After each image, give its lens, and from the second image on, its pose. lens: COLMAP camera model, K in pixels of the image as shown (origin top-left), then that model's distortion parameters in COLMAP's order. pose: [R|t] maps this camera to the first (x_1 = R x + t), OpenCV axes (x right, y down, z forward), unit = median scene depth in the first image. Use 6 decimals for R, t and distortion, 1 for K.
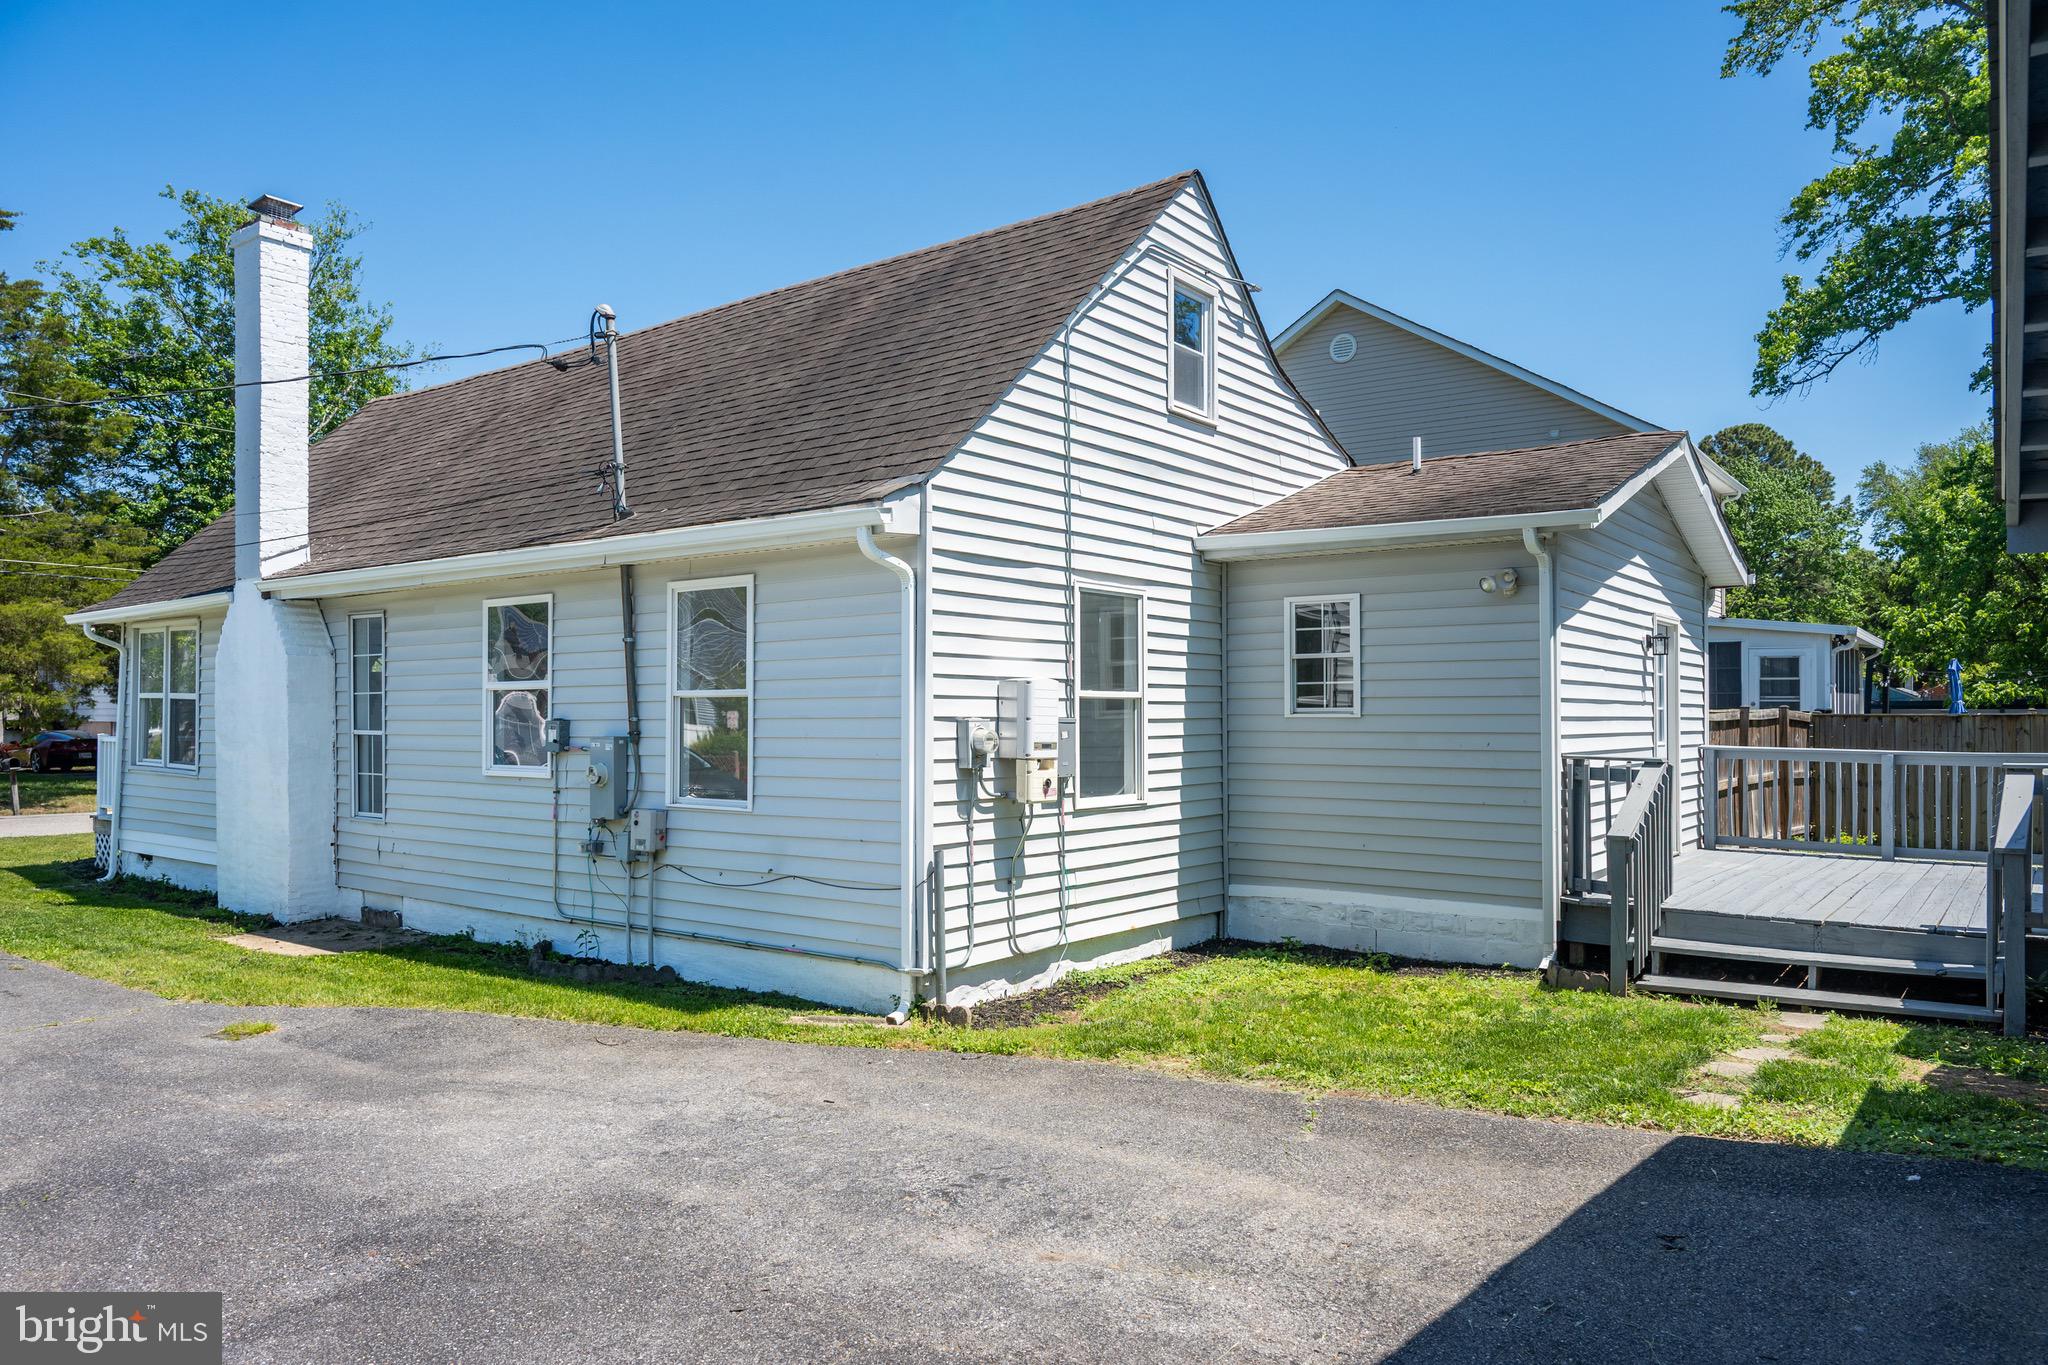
lens RADIAL K [[1352.6, 0, 1019.6], [0, 1352.6, 687.5], [0, 0, 1]] dist [0.007852, -0.031714]
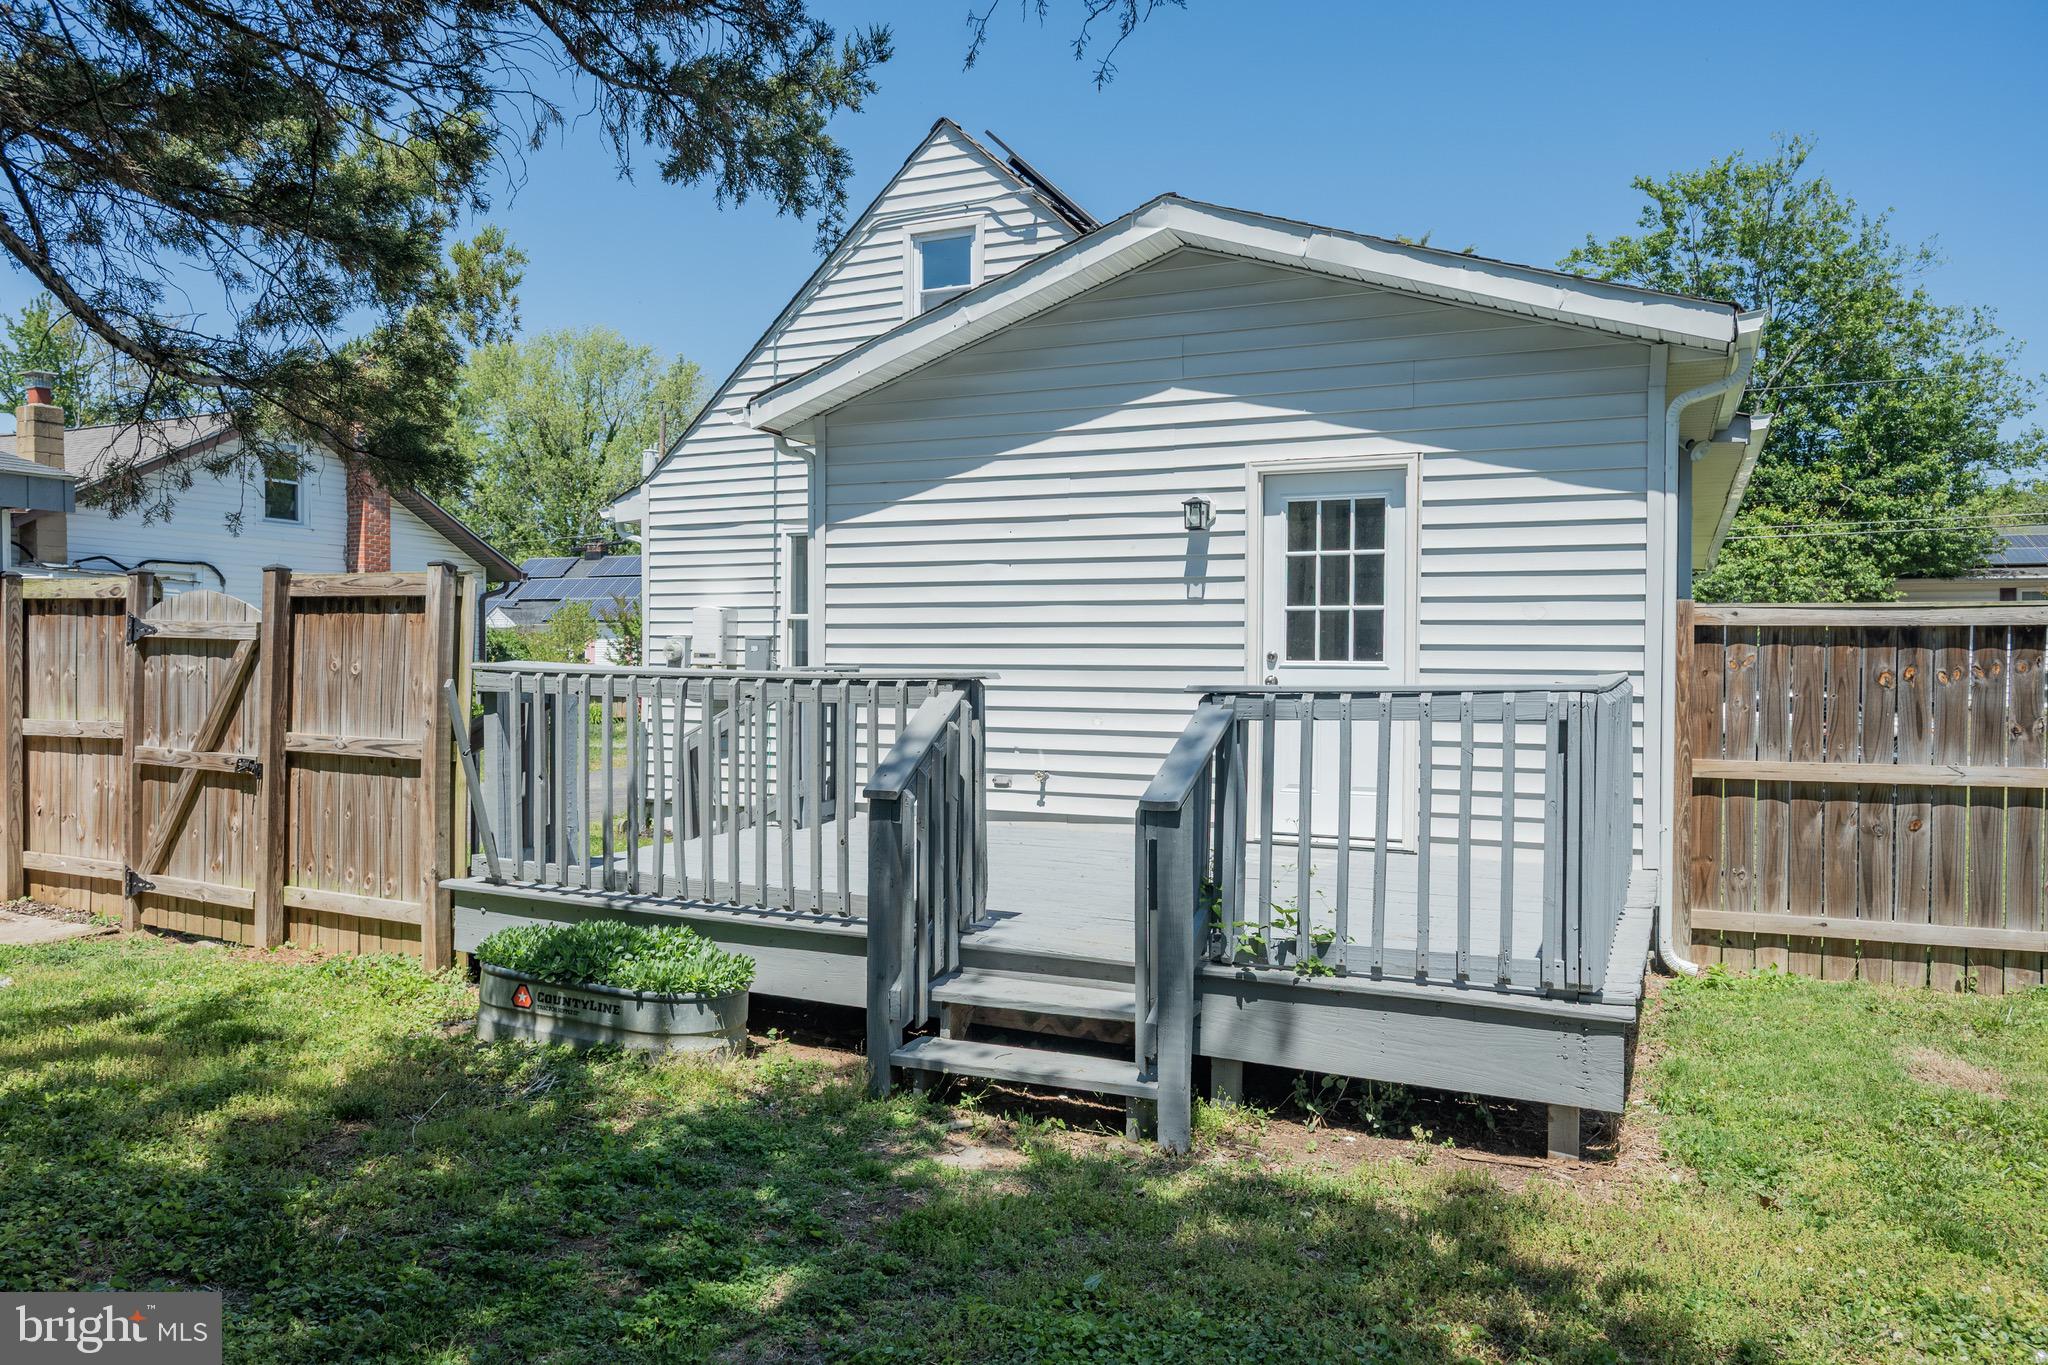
lens RADIAL K [[1412.1, 0, 1001.3], [0, 1412.1, 679.7], [0, 0, 1]] dist [-0.003878, -0.002901]
pose [[0.210294, 0.006456, -0.977617, 0.570630], [0.007187, 0.999941, 0.008150, 0.022198], [0.977612, -0.008740, 0.210235, 0.378276]]
